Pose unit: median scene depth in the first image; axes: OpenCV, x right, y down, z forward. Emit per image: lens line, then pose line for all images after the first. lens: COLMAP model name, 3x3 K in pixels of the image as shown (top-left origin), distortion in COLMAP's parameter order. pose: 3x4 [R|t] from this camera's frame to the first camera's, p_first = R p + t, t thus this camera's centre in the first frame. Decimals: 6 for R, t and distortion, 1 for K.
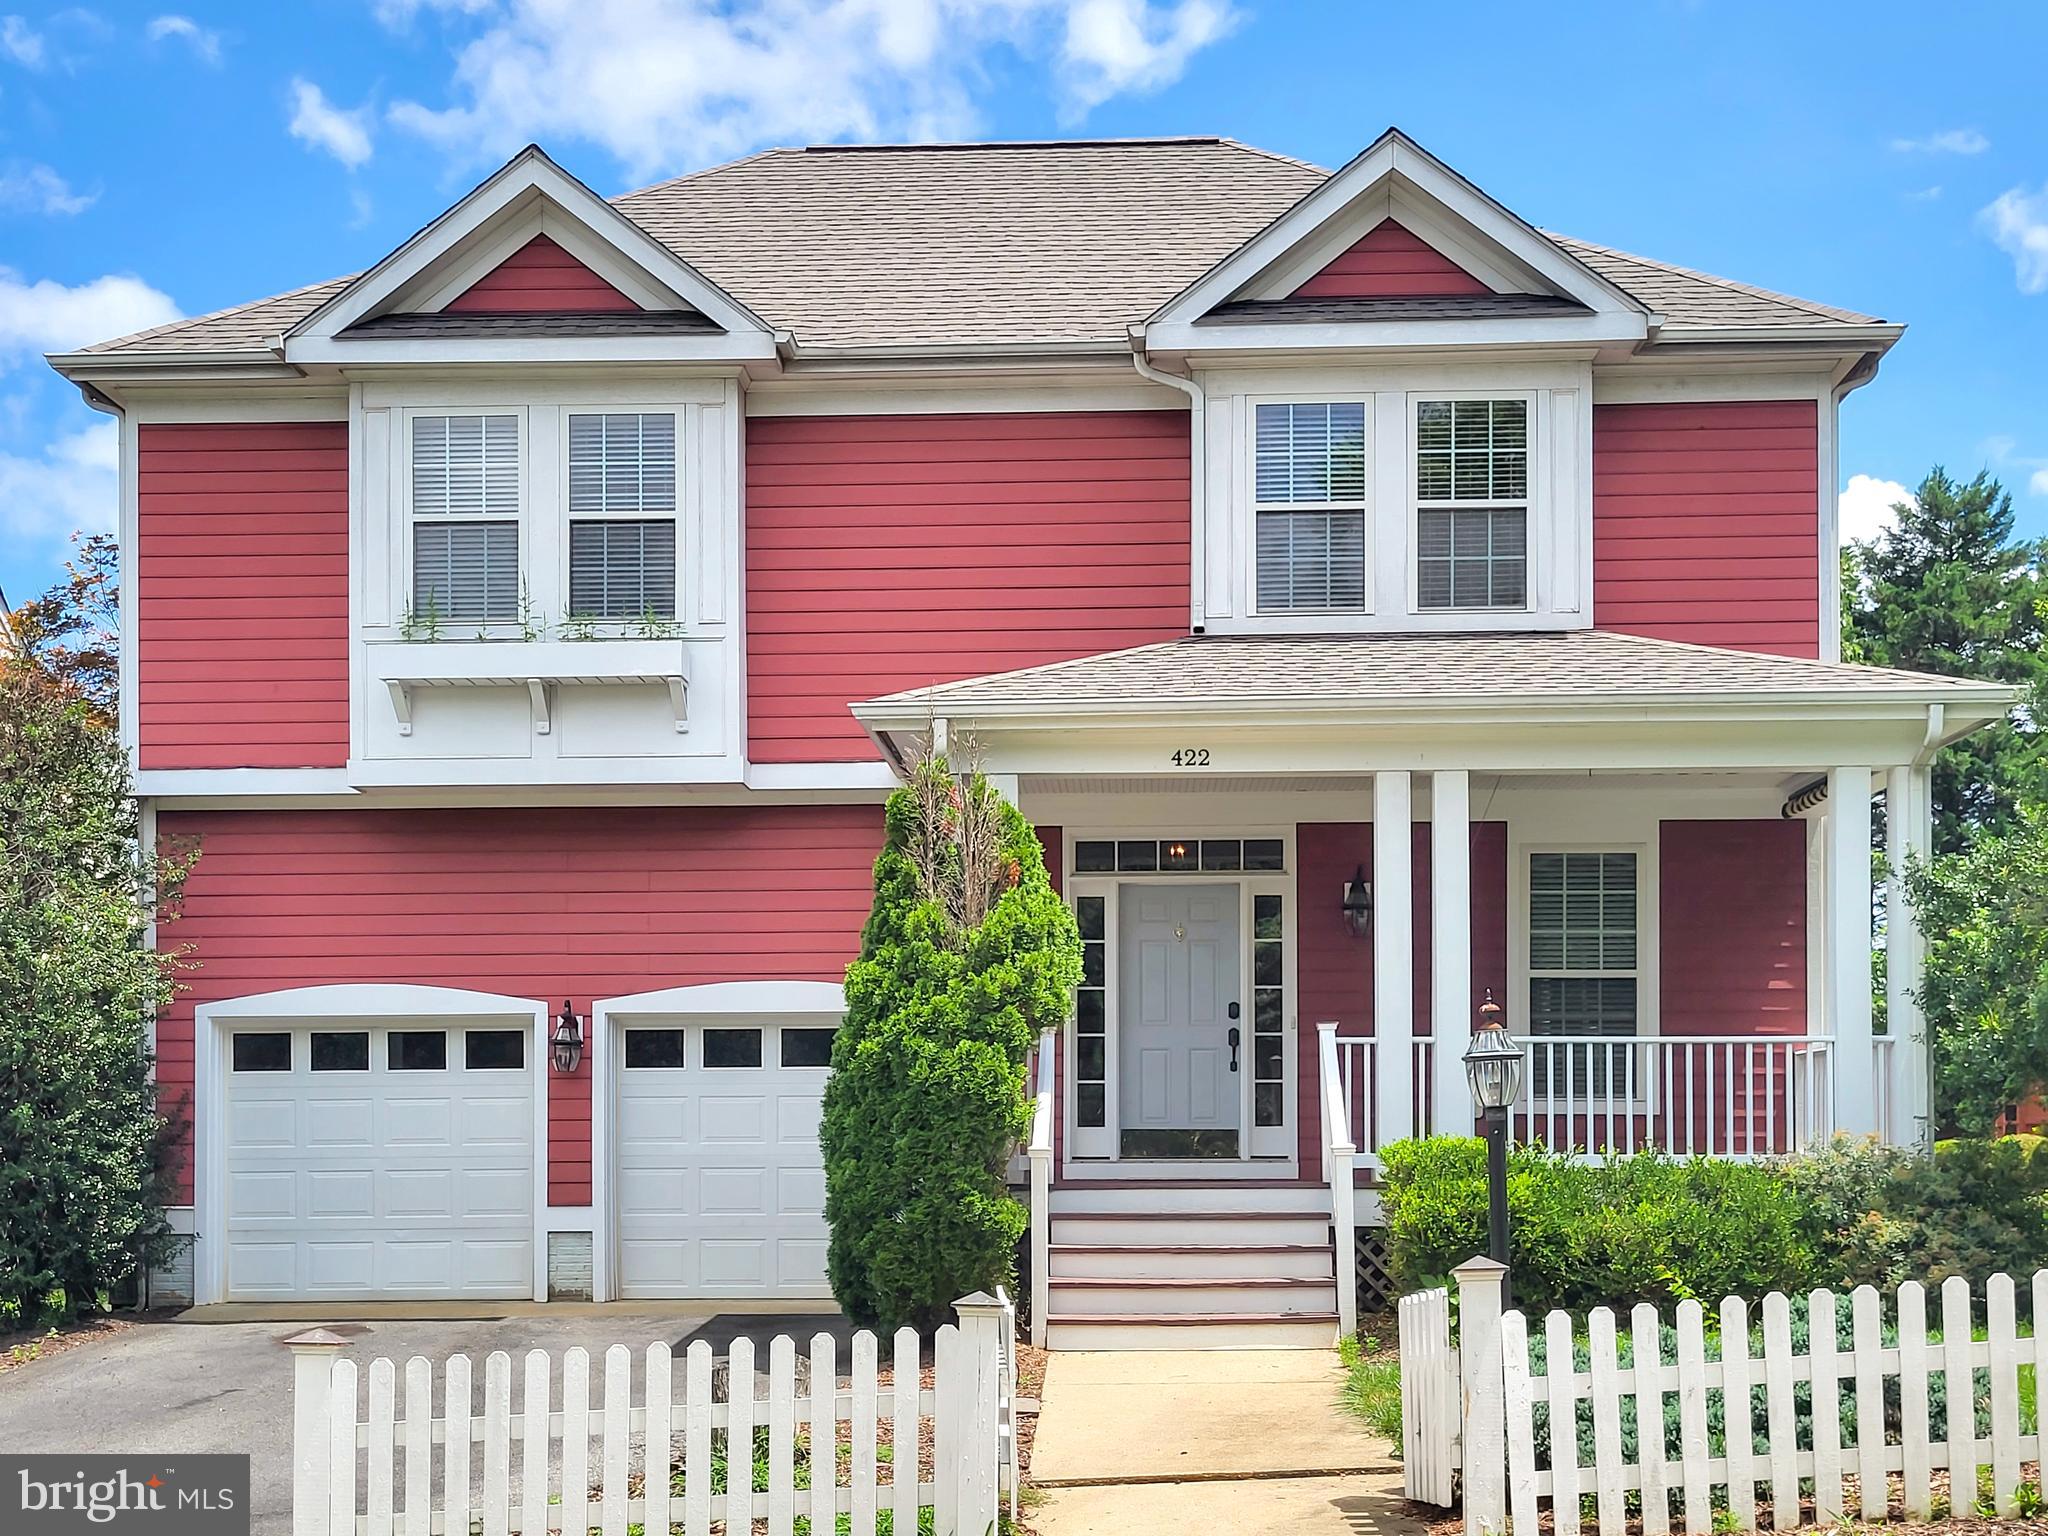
lens RADIAL K [[1625.5, 0, 1013.8], [0, 1625.5, 769.6], [0, 0, 1]] dist [0.046722, 0.005137]
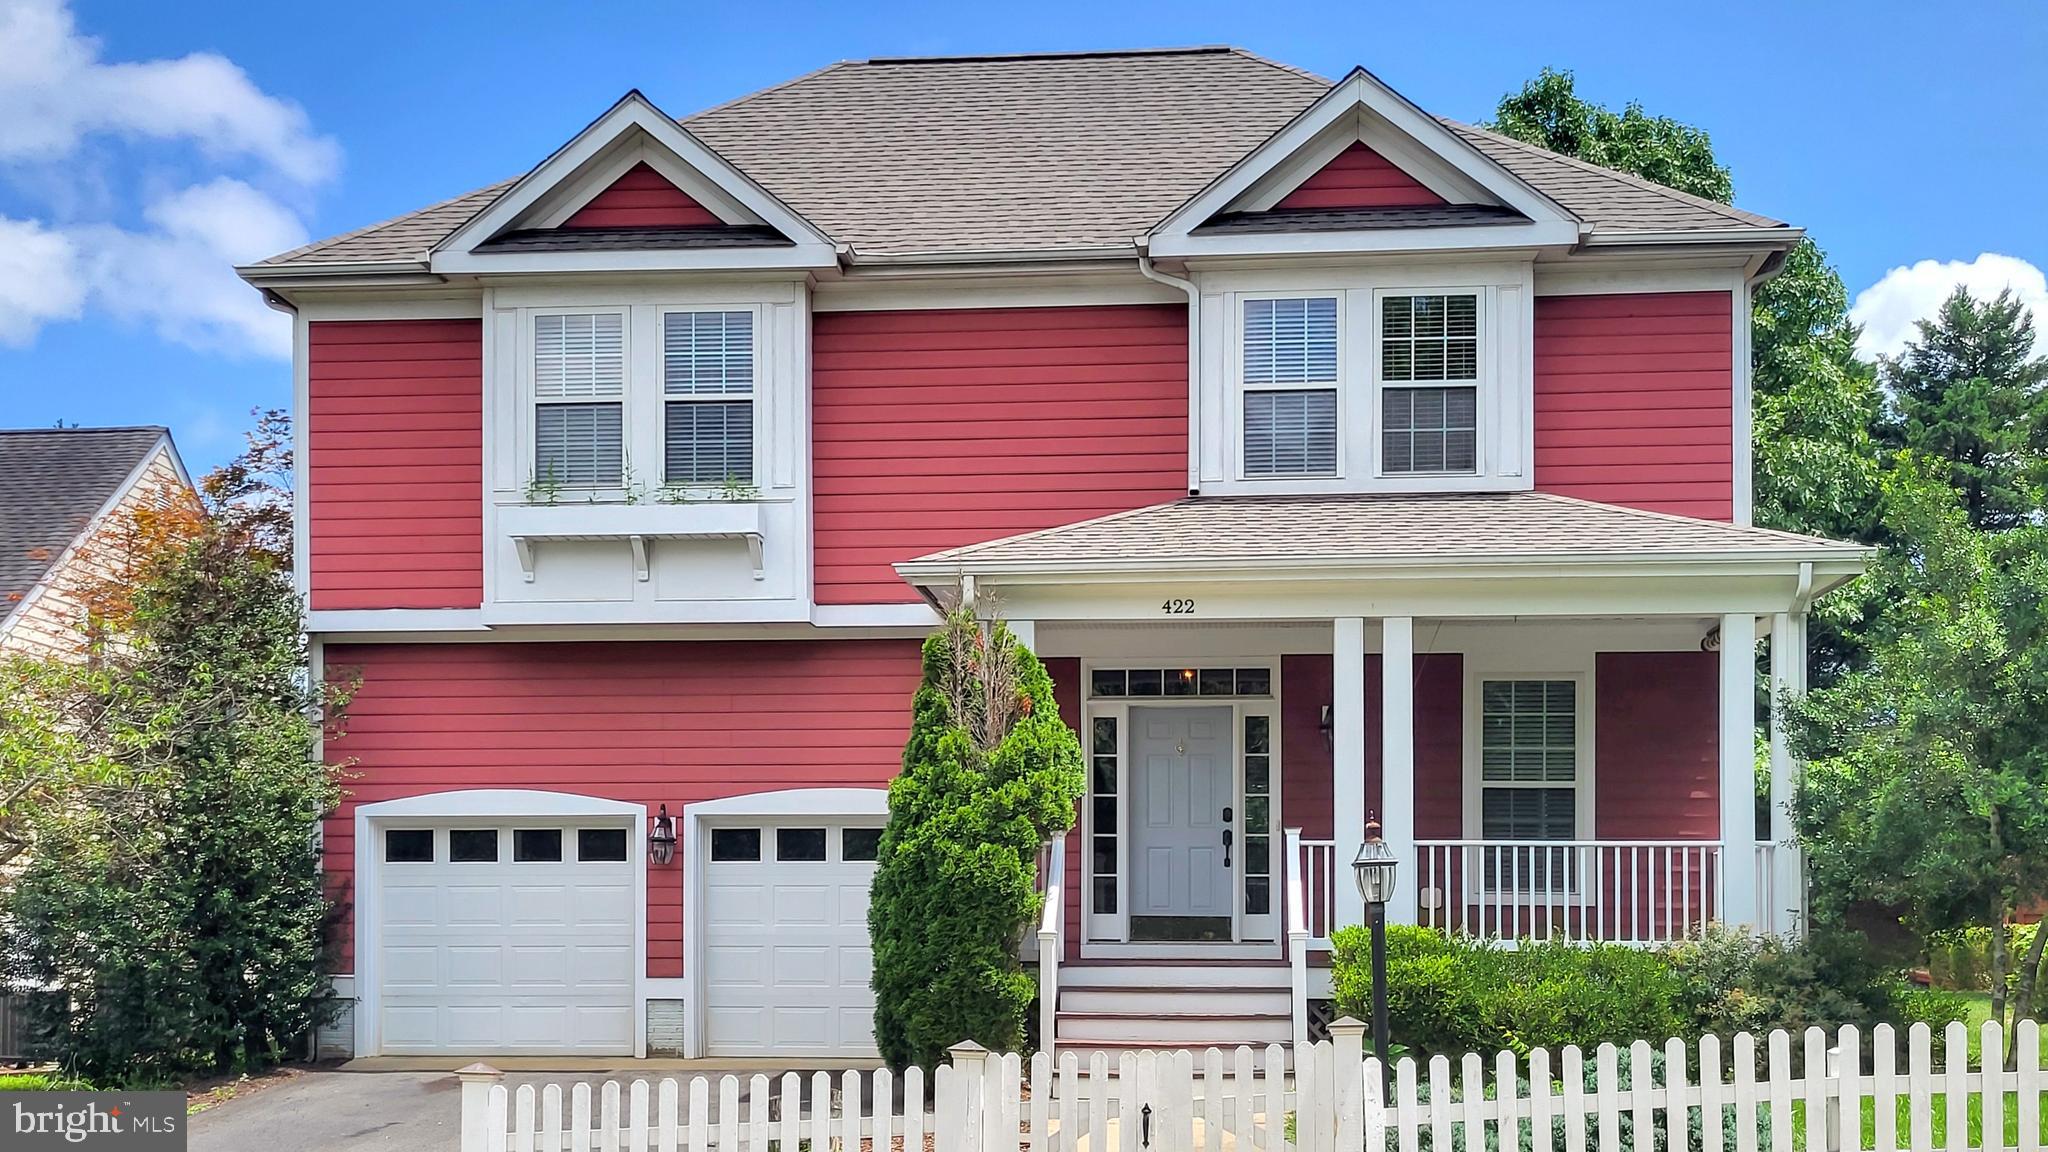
lens RADIAL K [[1516.6, 0, 1031.3], [0, 1516.6, 573.1], [0, 0, 1]] dist [0.049664, -0.003166]
pose [[0.999537, -0.000271, -0.030437, 0.028957], [0.000207, 0.999998, -0.002105, -0.024914], [0.030437, 0.002098, 0.999534, -0.102298]]
